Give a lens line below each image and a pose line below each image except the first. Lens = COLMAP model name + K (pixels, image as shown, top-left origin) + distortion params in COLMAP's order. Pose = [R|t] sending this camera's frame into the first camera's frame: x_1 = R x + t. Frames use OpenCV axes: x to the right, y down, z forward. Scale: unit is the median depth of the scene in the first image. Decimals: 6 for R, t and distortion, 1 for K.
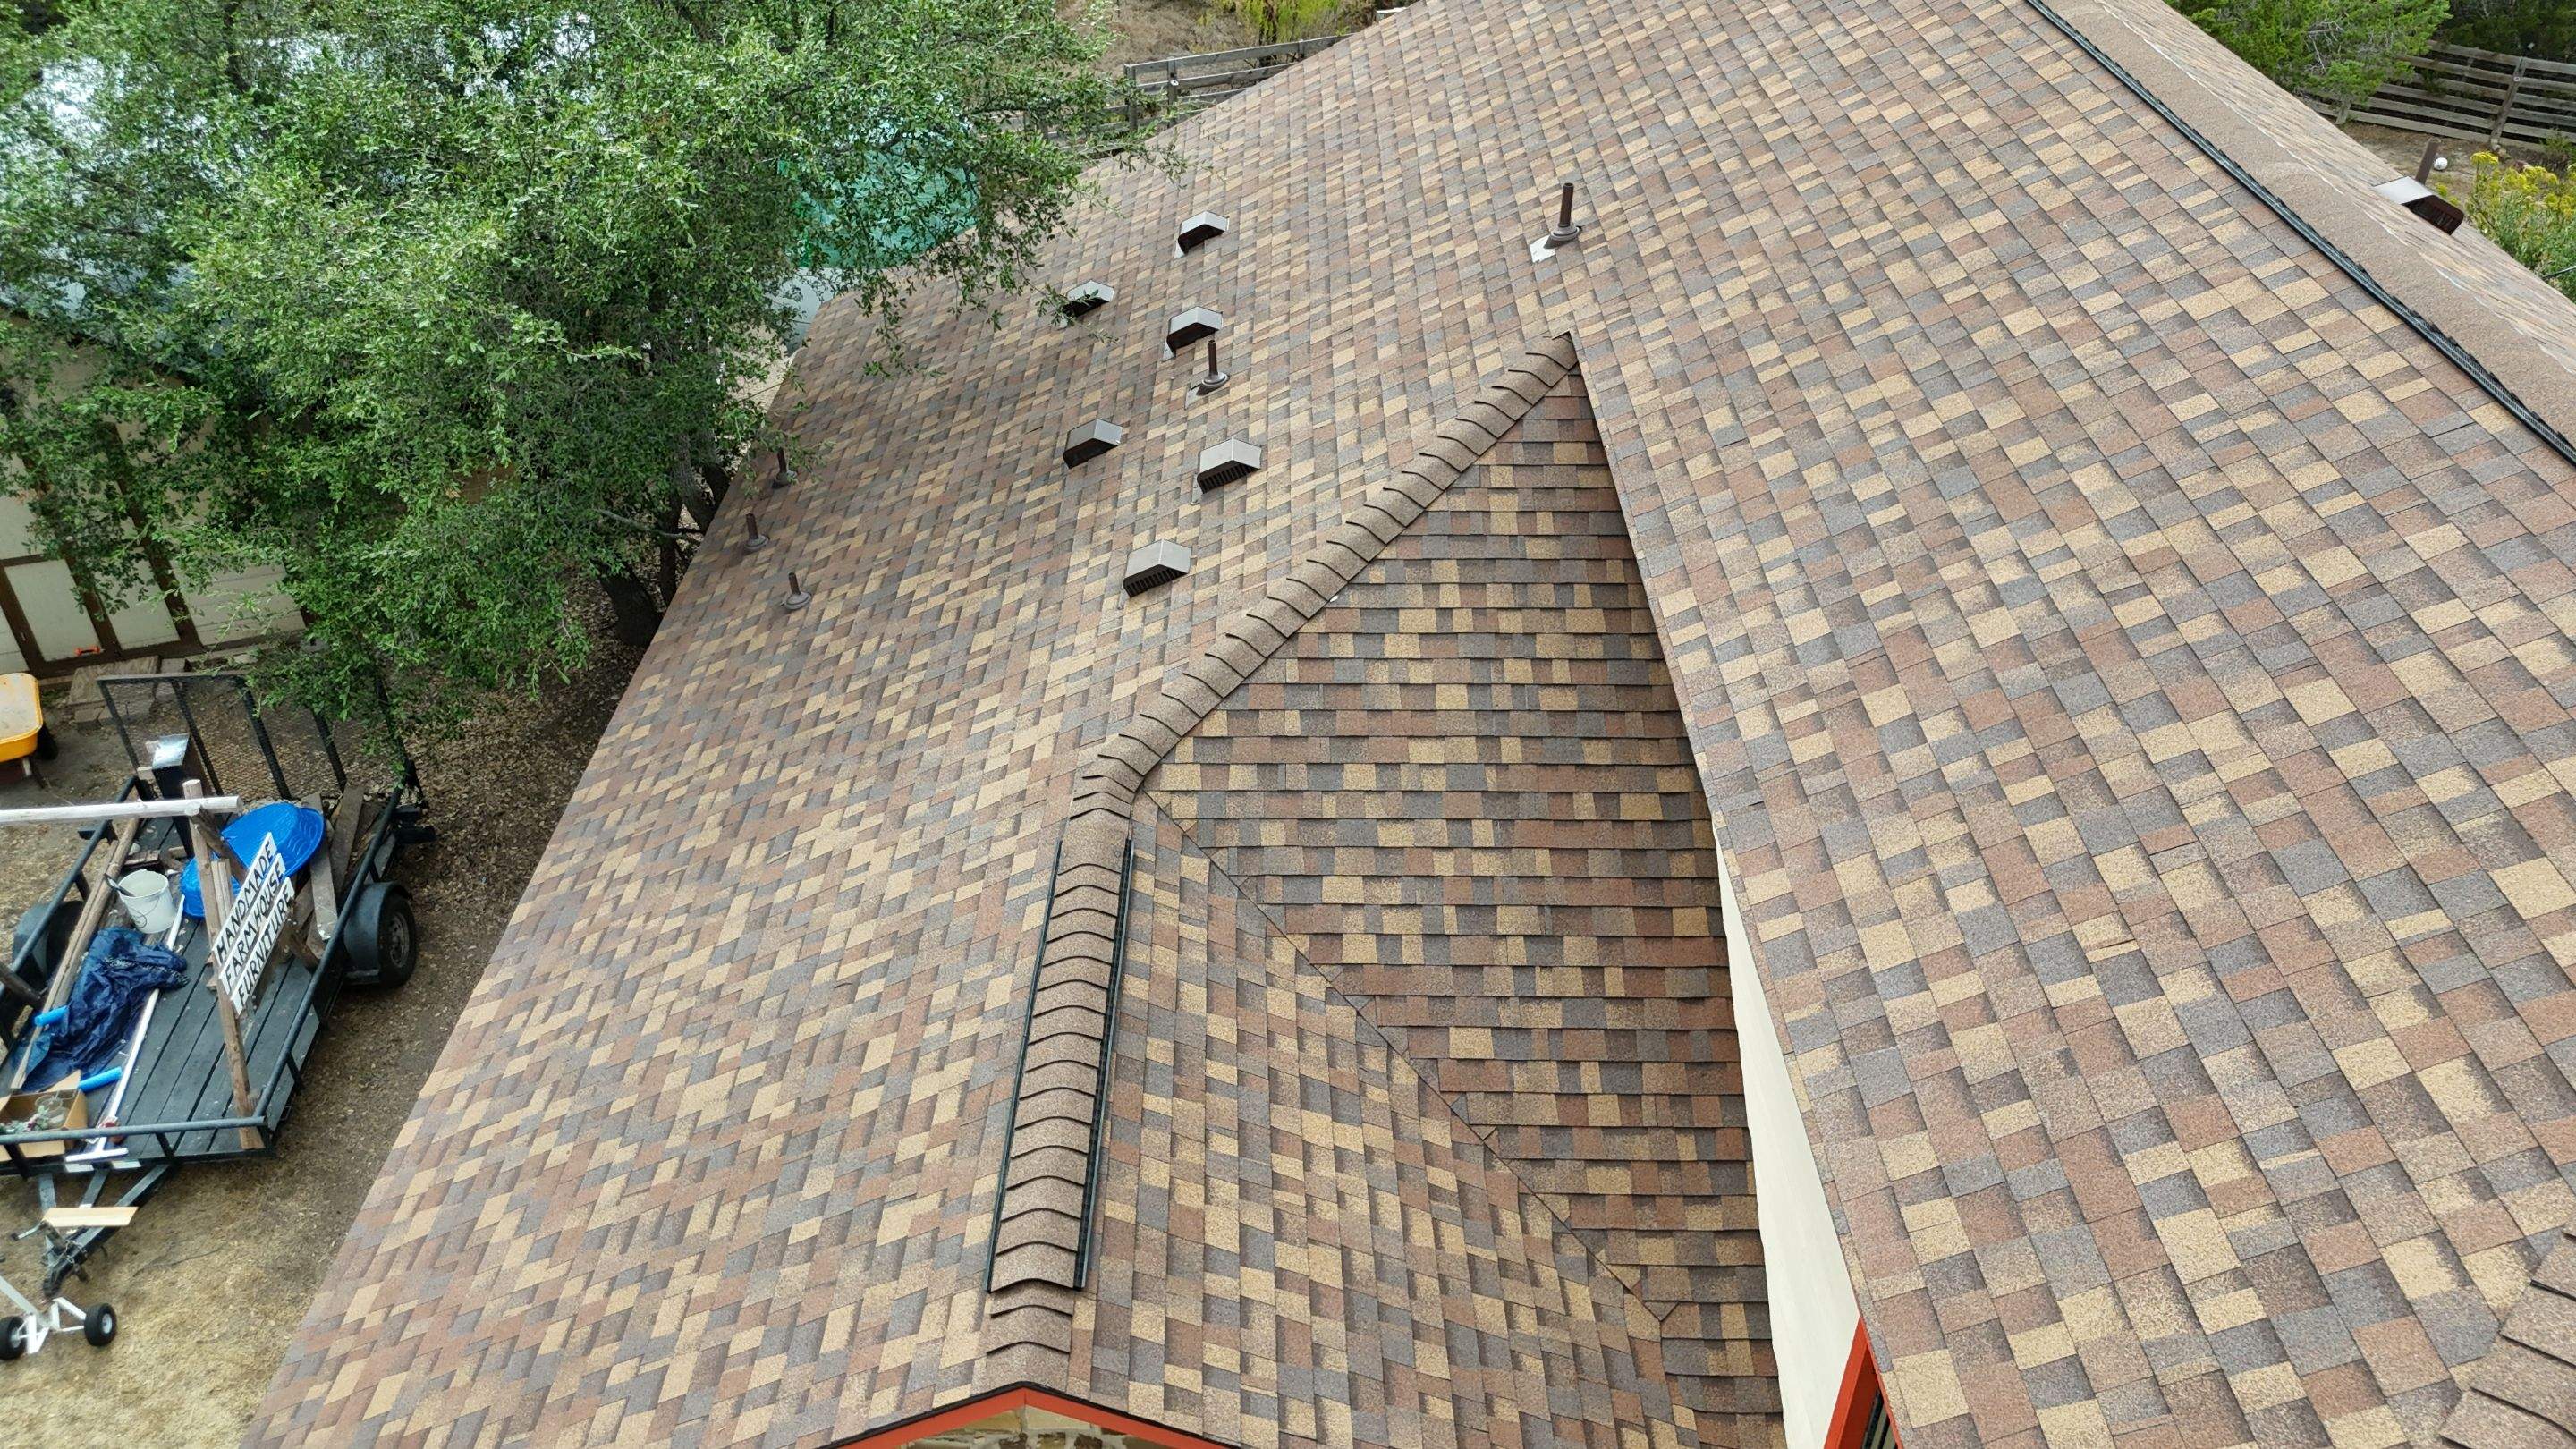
lens RADIAL K [[1900.1, 0, 1291.0], [0, 1900.1, 718.9], [0, 0, 1]] dist [0.069515, -0.063510]
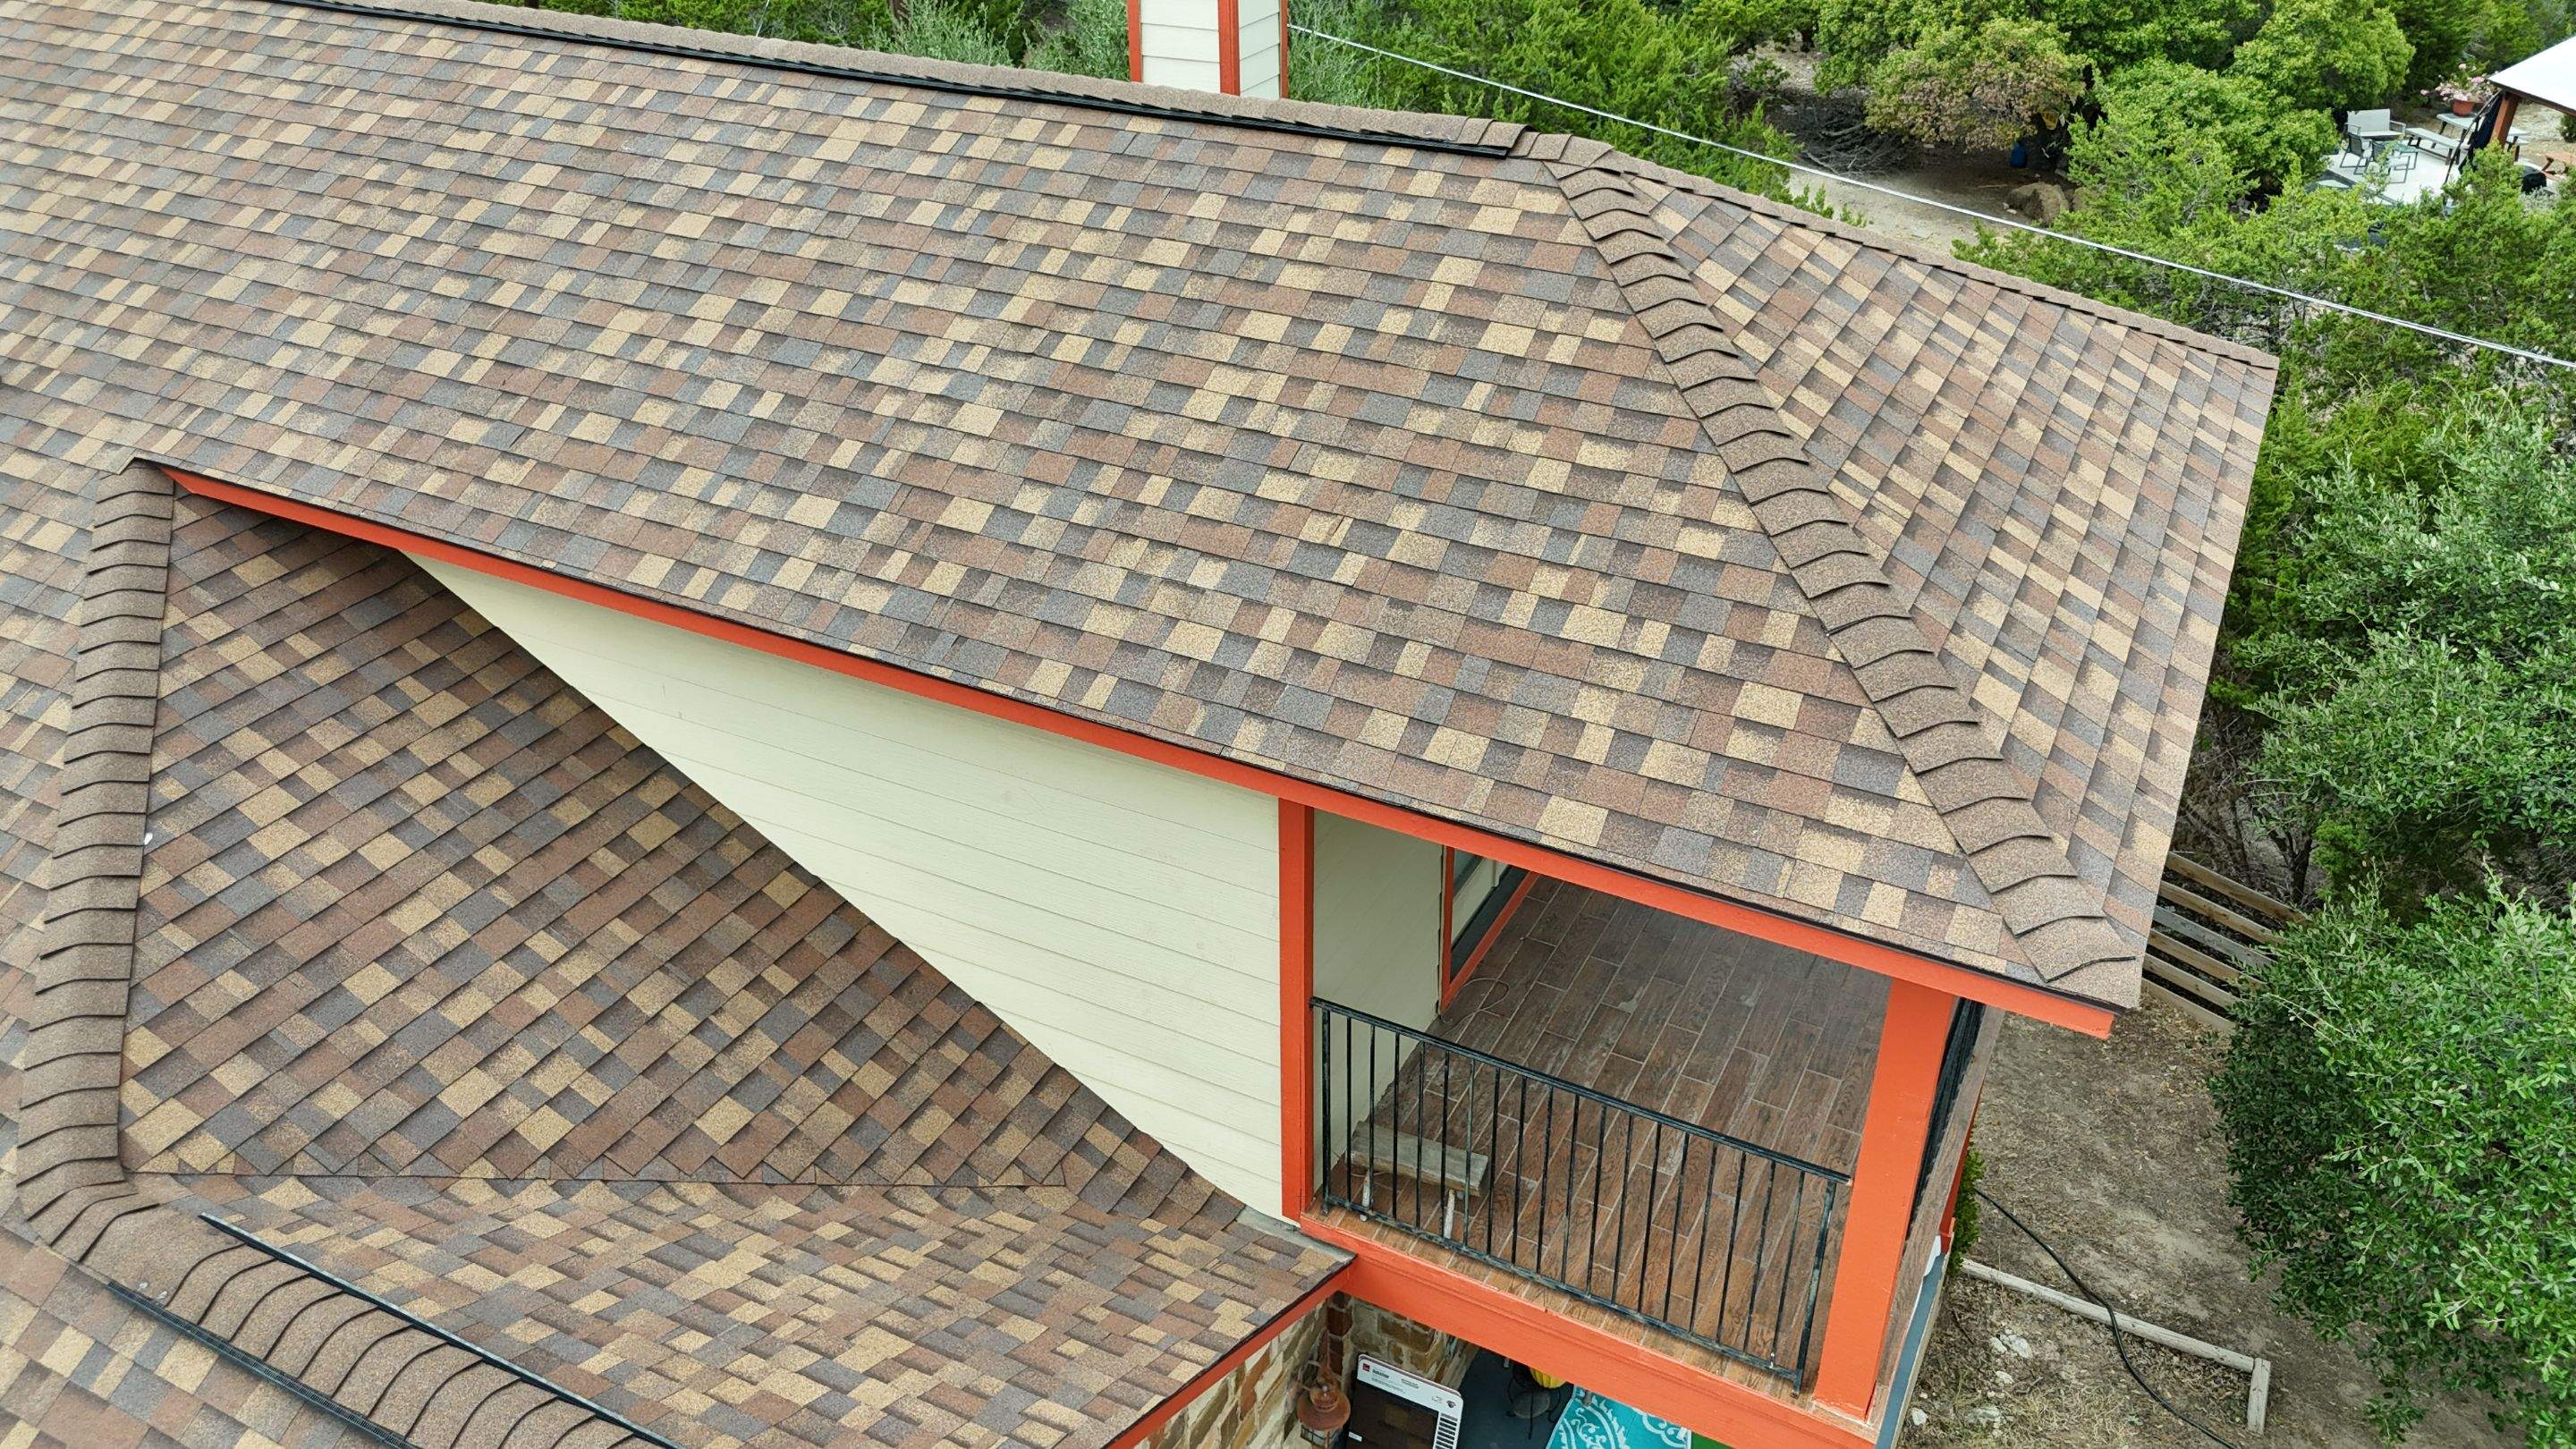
lens RADIAL K [[1900.1, 0, 1291.0], [0, 1900.1, 718.9], [0, 0, 1]] dist [0.069515, -0.063510]
pose [[0.459476, -0.464534, 0.757027, -0.396554], [0.517340, 0.832790, 0.197026, -0.024119], [-0.721971, 0.301112, 0.622969, 0.220576]]
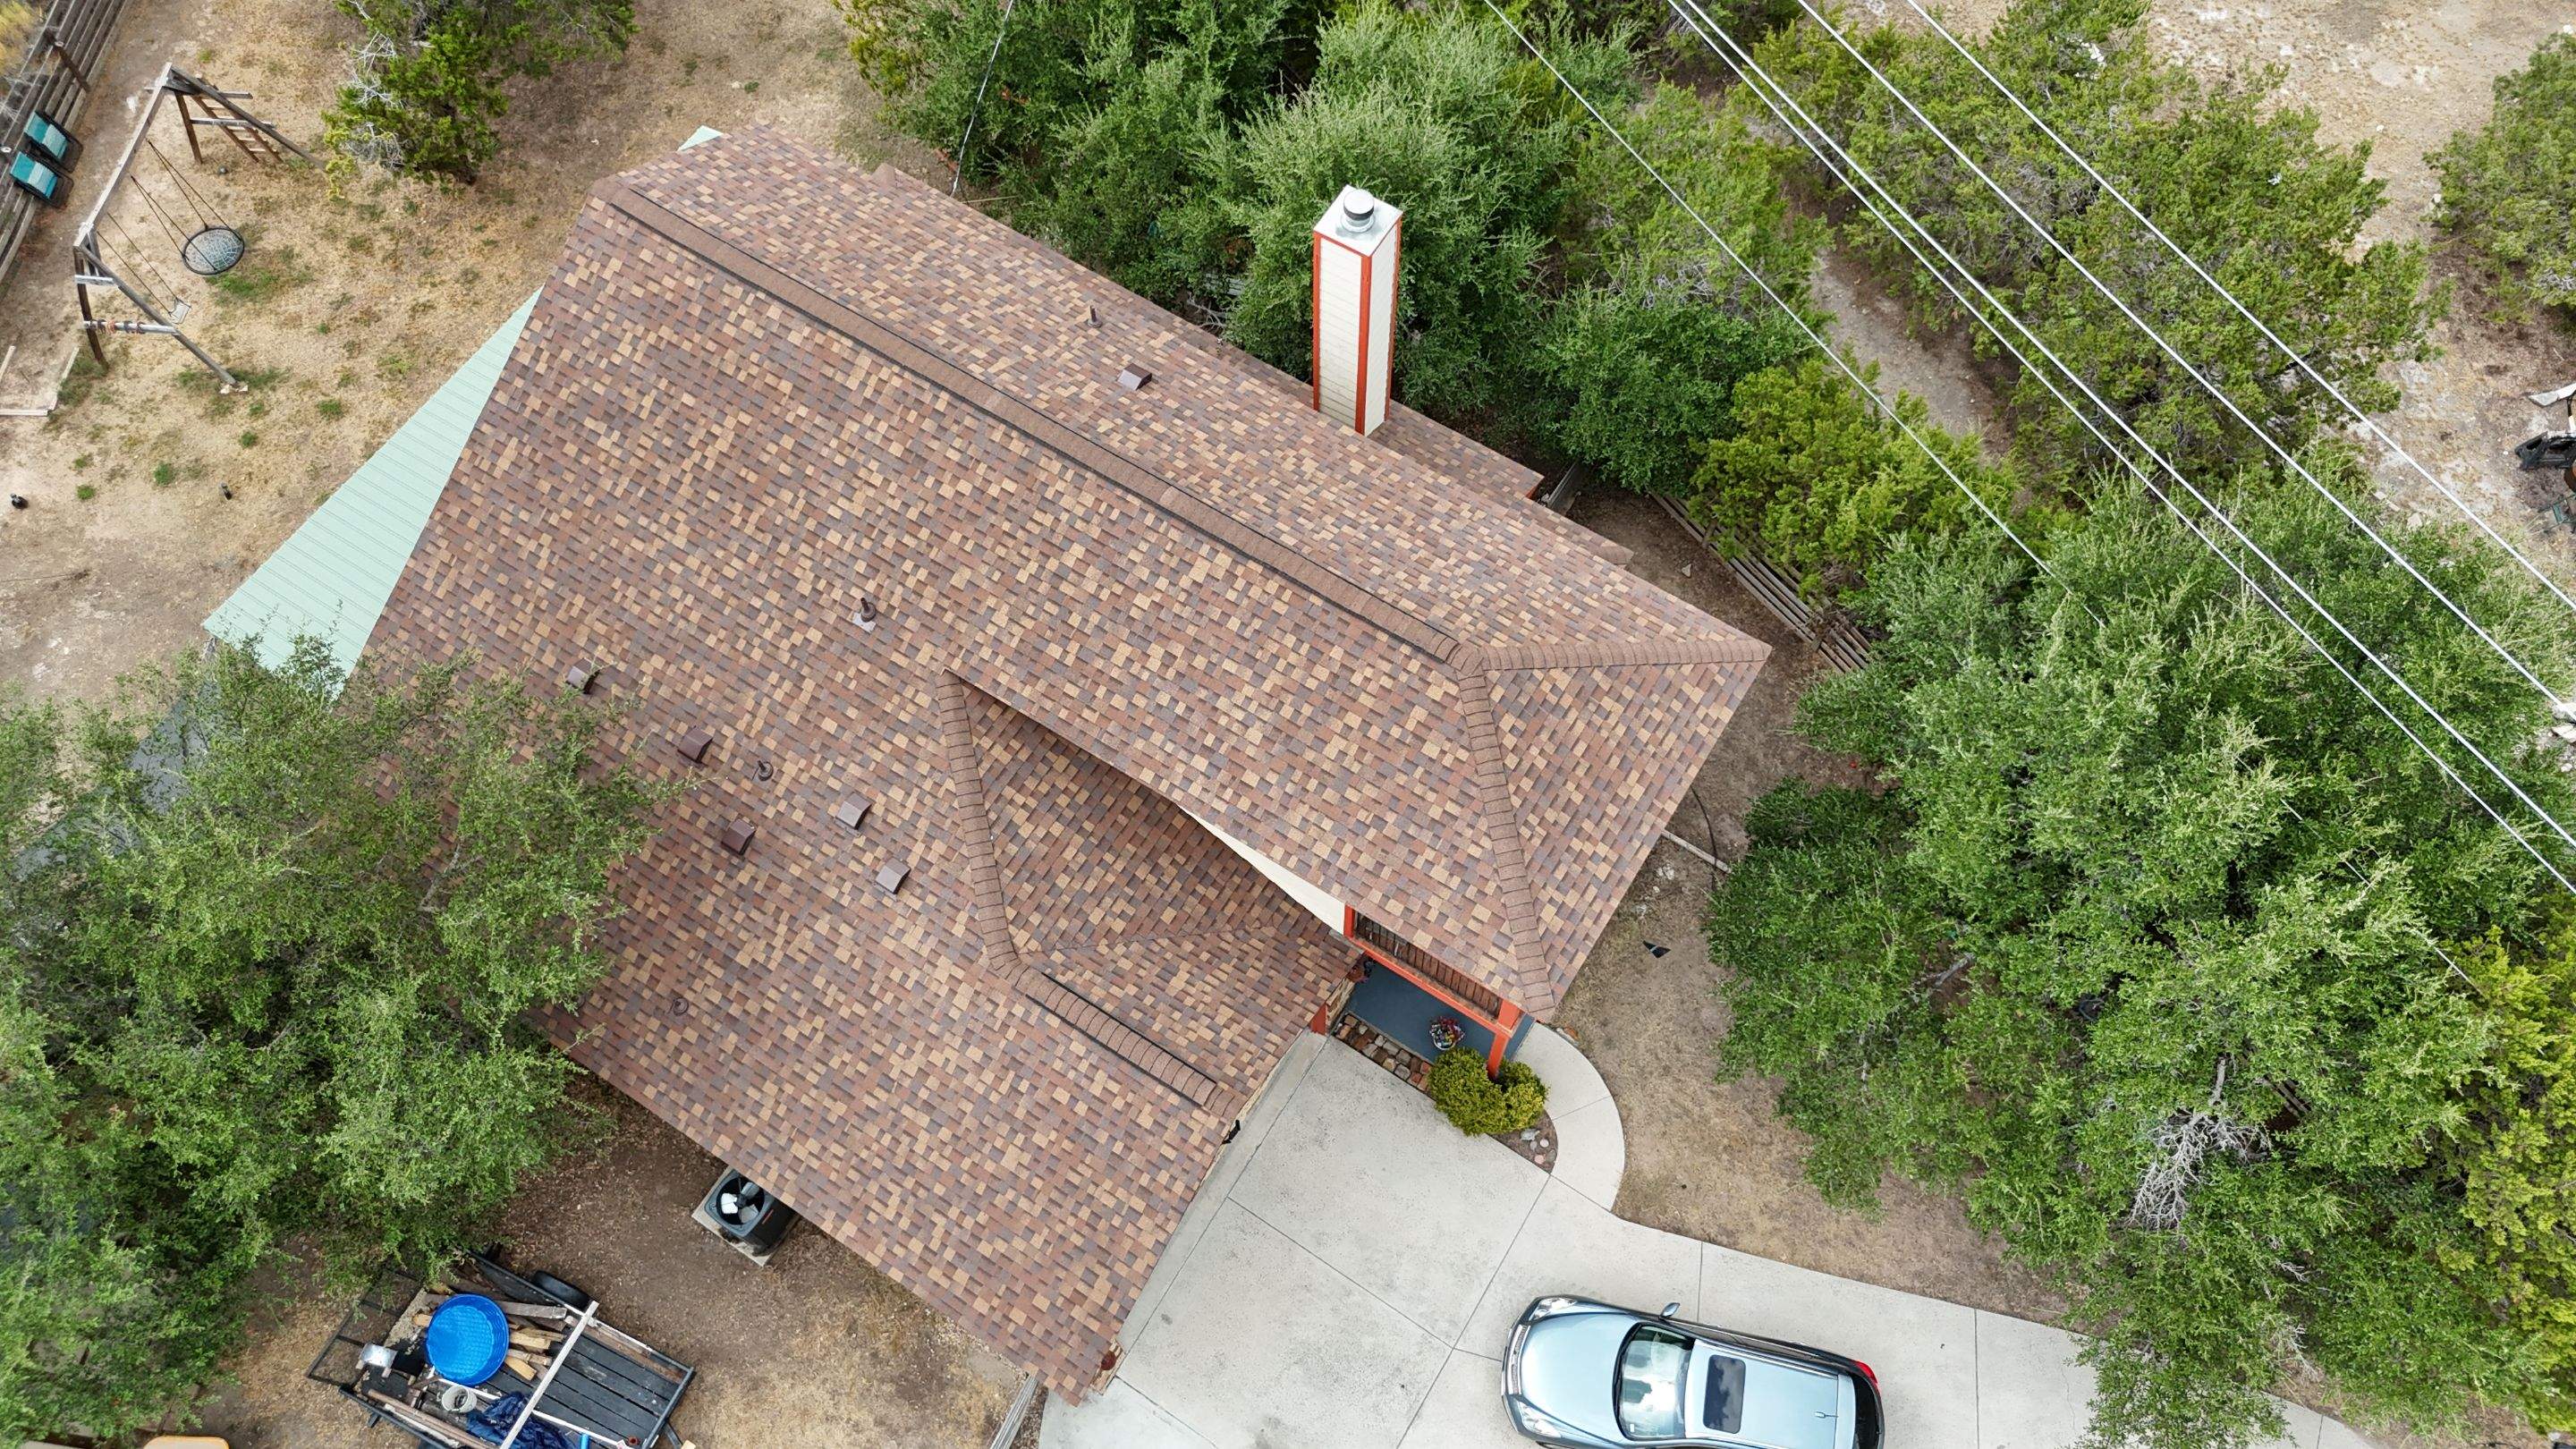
lens RADIAL K [[1882.5, 0, 1292.4], [0, 1882.5, 721.3], [0, 0, 1]] dist [0.188496, -0.541452]
pose [[0.538137, -0.762682, 0.358783, -0.627677], [0.495774, 0.630673, 0.597042, -1.690098], [-0.681628, -0.143415, 0.717506, -1.149127]]
